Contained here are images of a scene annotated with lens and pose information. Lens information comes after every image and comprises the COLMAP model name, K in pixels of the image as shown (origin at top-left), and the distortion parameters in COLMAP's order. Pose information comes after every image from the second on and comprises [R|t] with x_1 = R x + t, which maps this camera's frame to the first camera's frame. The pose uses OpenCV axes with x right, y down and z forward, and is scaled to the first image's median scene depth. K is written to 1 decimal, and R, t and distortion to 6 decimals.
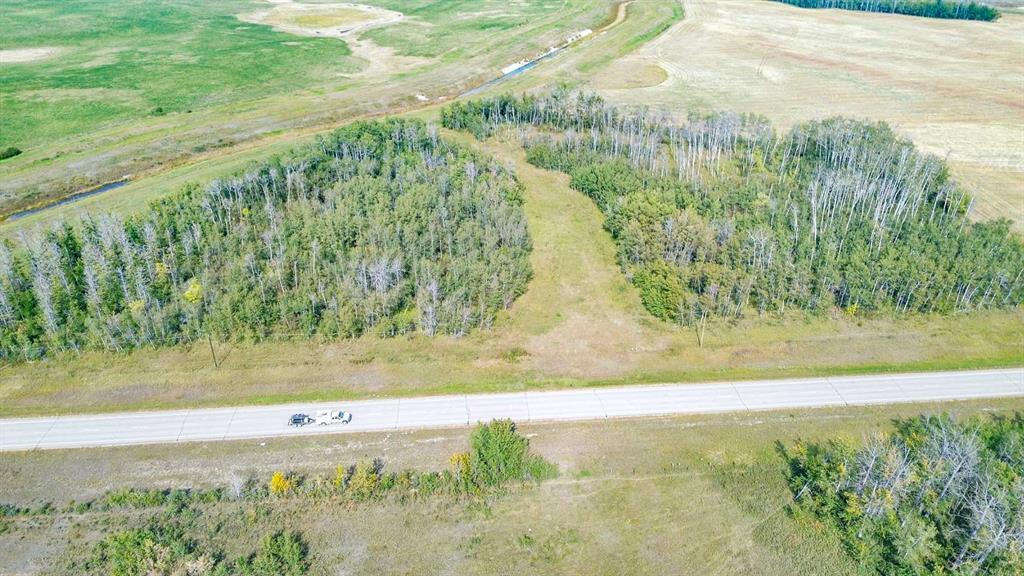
lens RADIAL K [[731.5, 0, 507.7], [0, 731.5, 284.4], [0, 0, 1]] dist [0.062864, -0.064212]
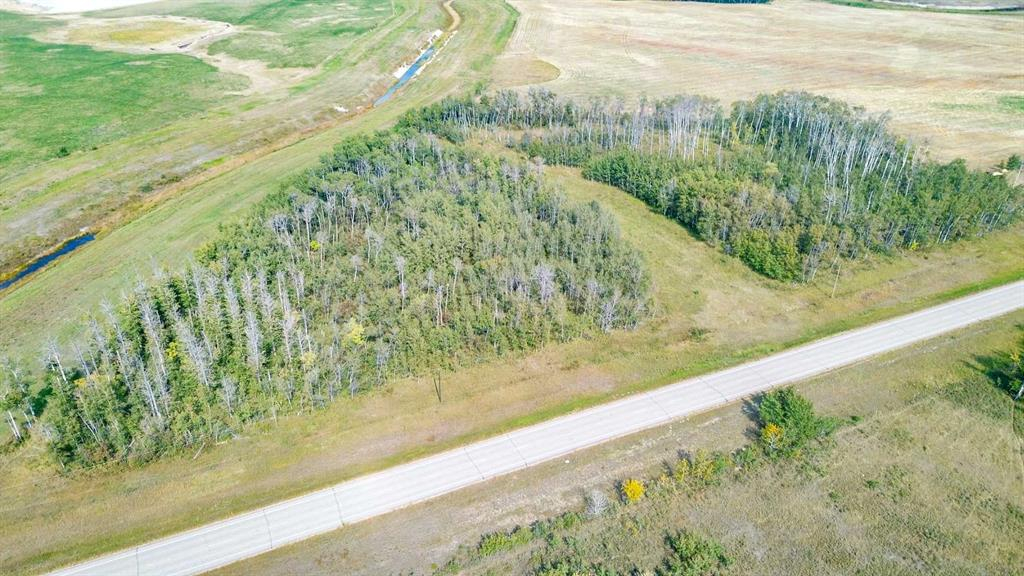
lens RADIAL K [[731.5, 0, 507.7], [0, 731.5, 284.4], [0, 0, 1]] dist [0.062864, -0.064212]
pose [[0.939584, -0.161930, 0.301596, -0.245540], [0.161848, 0.986488, 0.025437, -0.019989], [-0.301639, 0.024912, 0.953097, 0.032012]]
